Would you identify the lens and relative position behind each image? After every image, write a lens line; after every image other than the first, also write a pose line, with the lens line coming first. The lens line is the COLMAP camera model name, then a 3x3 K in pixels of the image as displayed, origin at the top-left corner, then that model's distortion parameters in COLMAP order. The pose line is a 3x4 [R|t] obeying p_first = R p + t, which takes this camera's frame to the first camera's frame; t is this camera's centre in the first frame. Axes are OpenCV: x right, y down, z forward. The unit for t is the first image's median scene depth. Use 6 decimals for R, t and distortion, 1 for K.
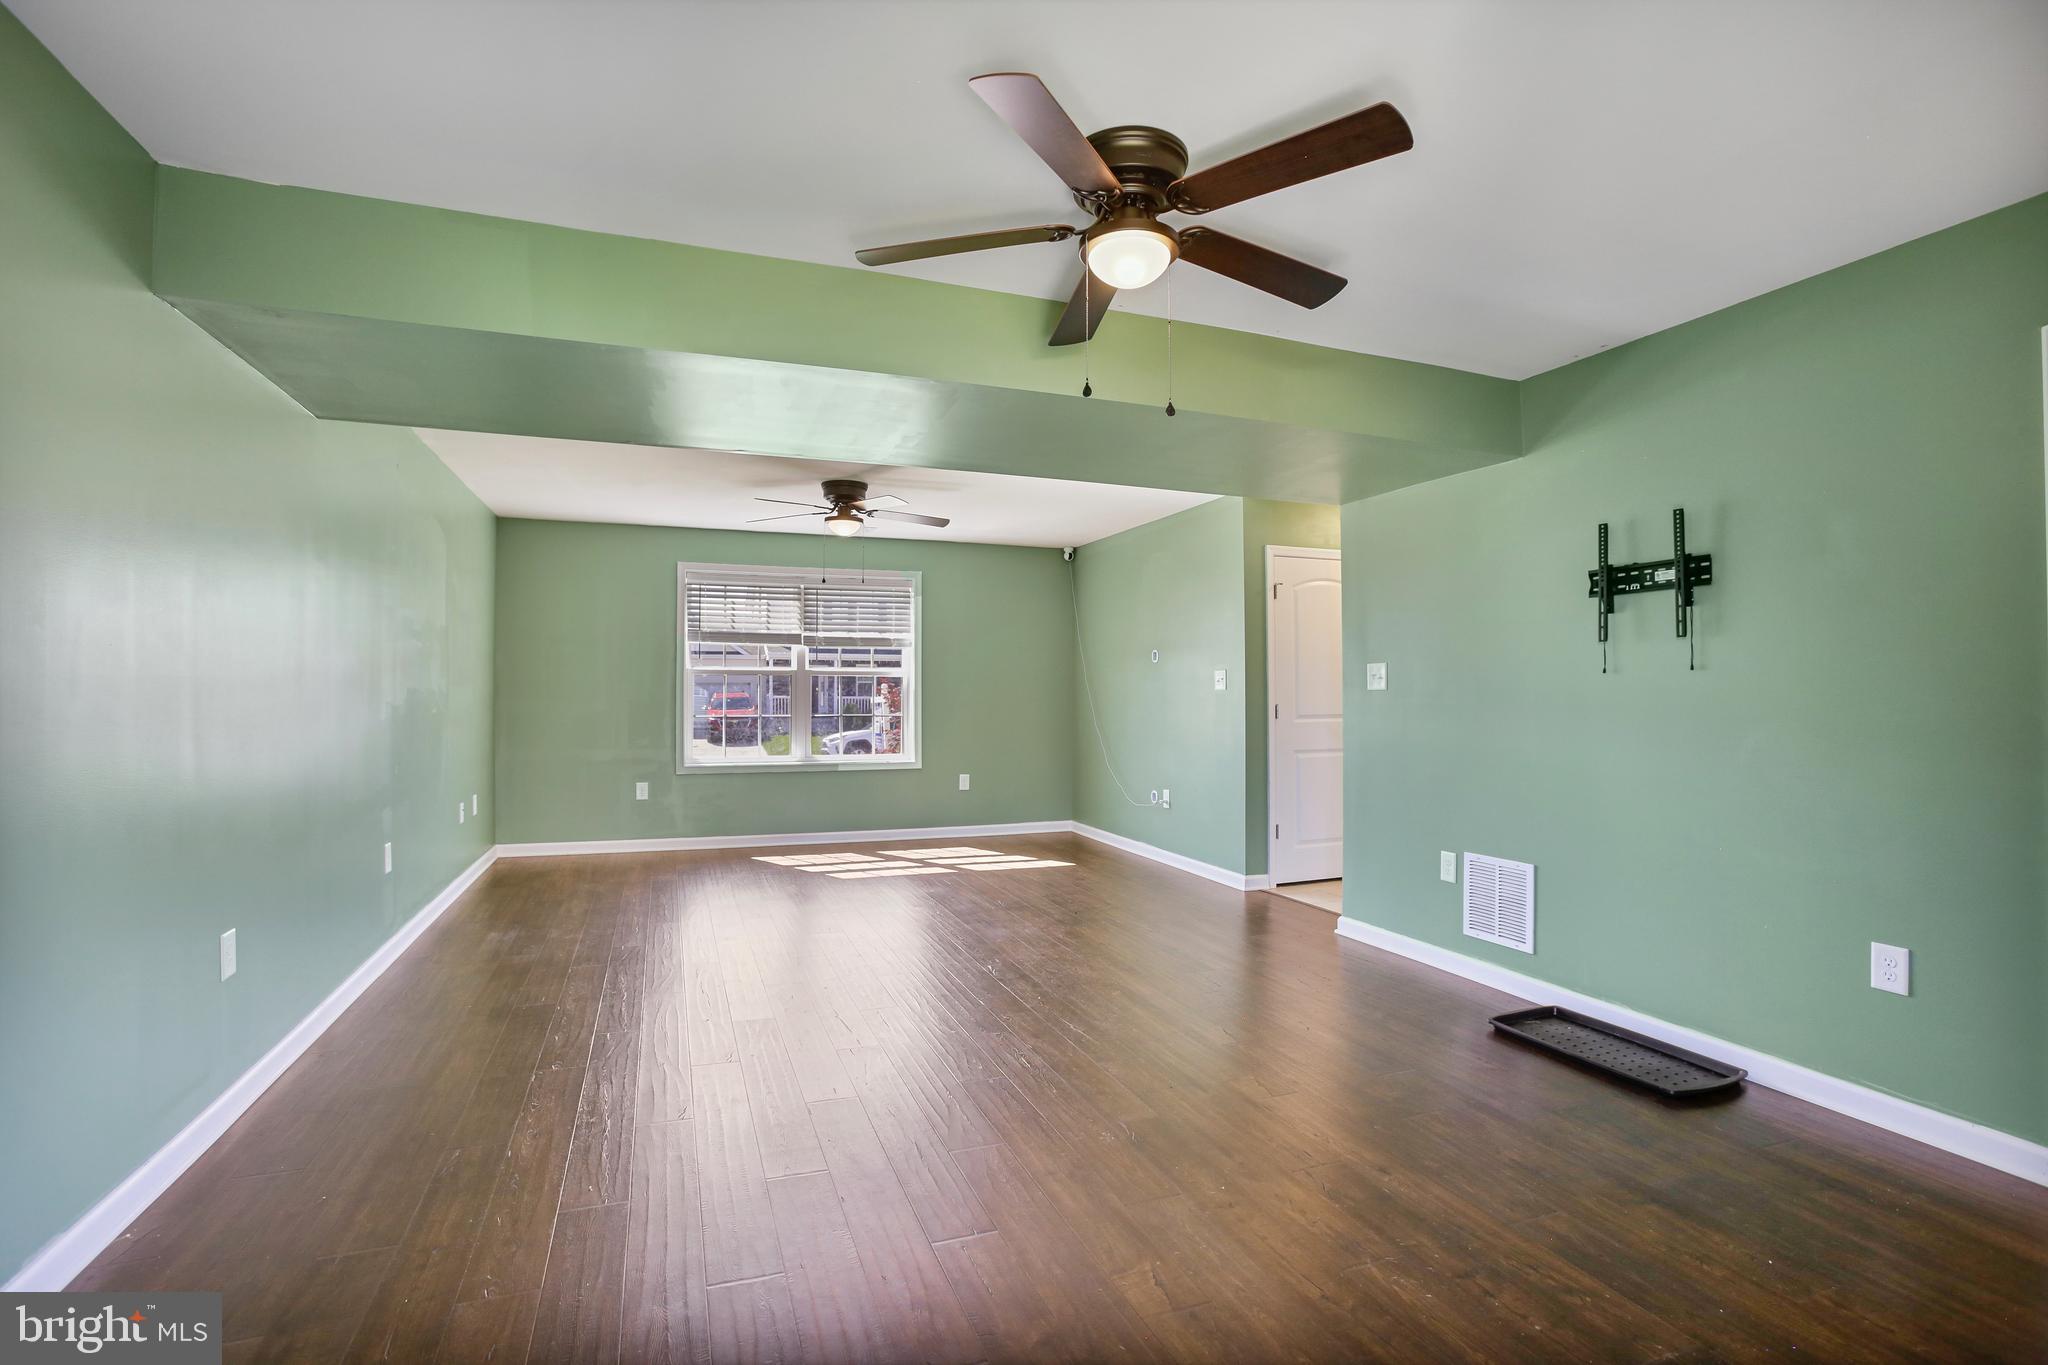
lens RADIAL K [[939.6, 0, 1026.4], [0, 939.6, 679.4], [0, 0, 1]] dist [-0.029445, 0.001378]
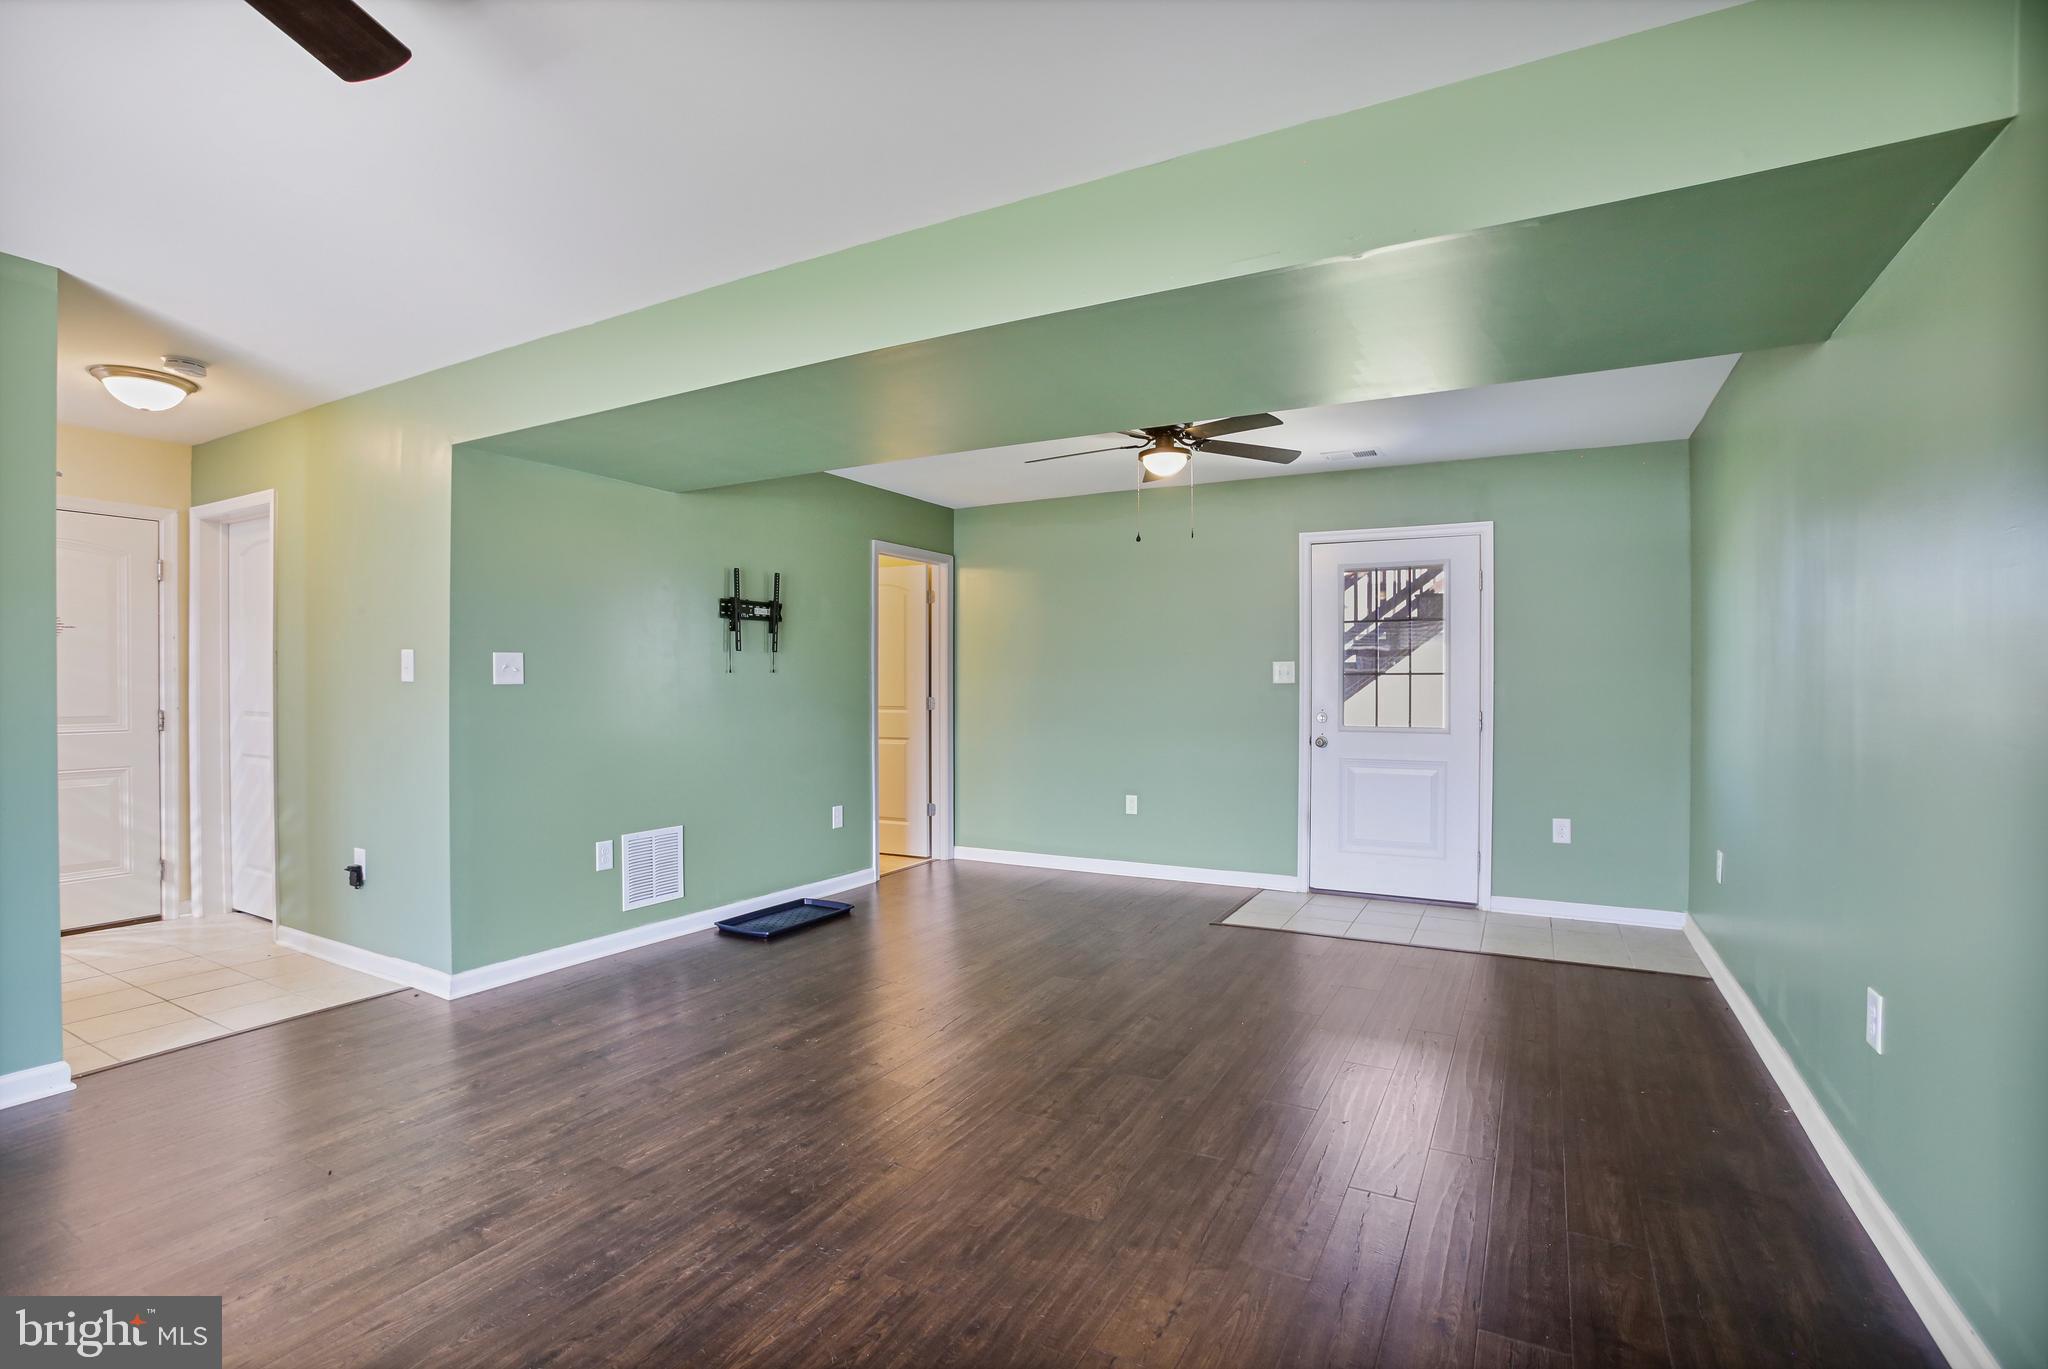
lens RADIAL K [[939.6, 0, 1027.7], [0, 939.6, 694.5], [0, 0, 1]] dist [-0.029445, 0.001378]
pose [[-0.629696, 0.003258, 0.776834, -0.751716], [-0.000077, 0.999991, -0.004256, 0.031780], [-0.776841, -0.002740, -0.629690, 1.501696]]
